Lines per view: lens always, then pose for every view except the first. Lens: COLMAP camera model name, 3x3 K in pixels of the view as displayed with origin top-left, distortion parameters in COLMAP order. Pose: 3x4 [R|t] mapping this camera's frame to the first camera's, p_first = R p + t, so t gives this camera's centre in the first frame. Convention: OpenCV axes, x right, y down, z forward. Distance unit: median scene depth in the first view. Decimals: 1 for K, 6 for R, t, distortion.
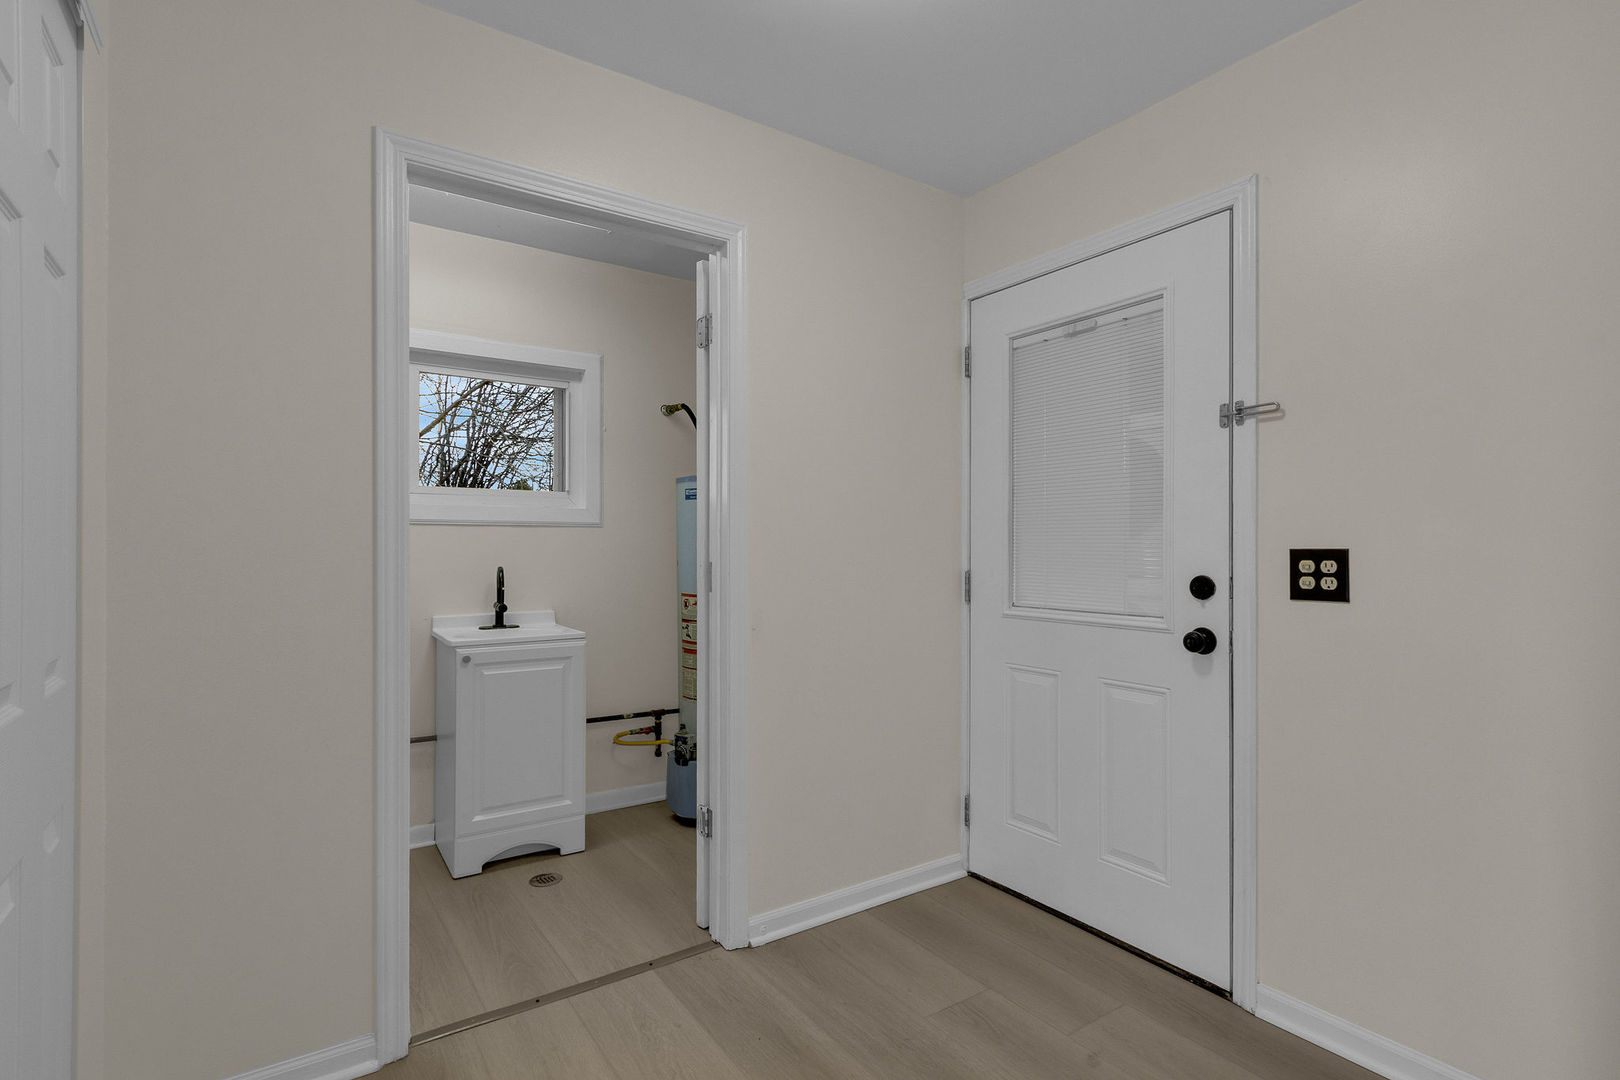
lens RADIAL K [[807.0, 0, 810.0], [0, 807.0, 540.0], [0, 0, 1]] dist [-0.000540, -0.000106]
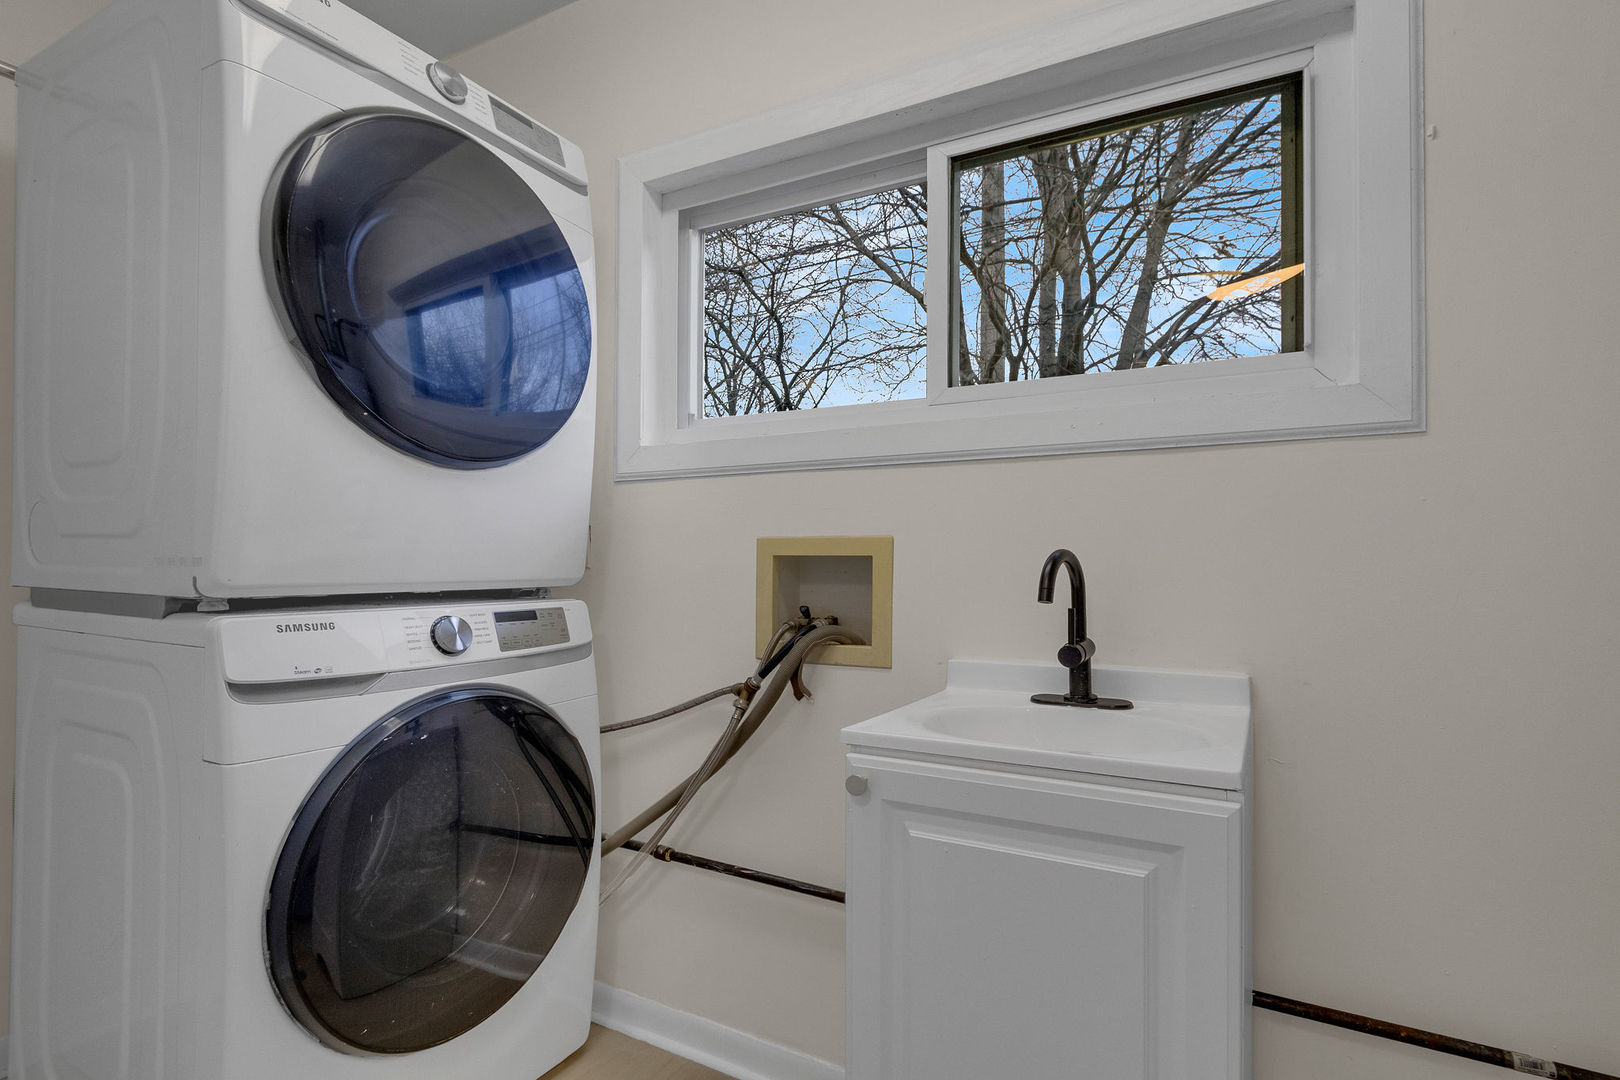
lens RADIAL K [[807.0, 0, 810.0], [0, 807.0, 540.0], [0, 0, 1]] dist [-0.000540, -0.000106]
pose [[0.436354, -0.018987, -0.899575, -0.083411], [0.003288, 0.999804, -0.019507, 0.035909], [0.899769, 0.005554, 0.436331, 0.710026]]
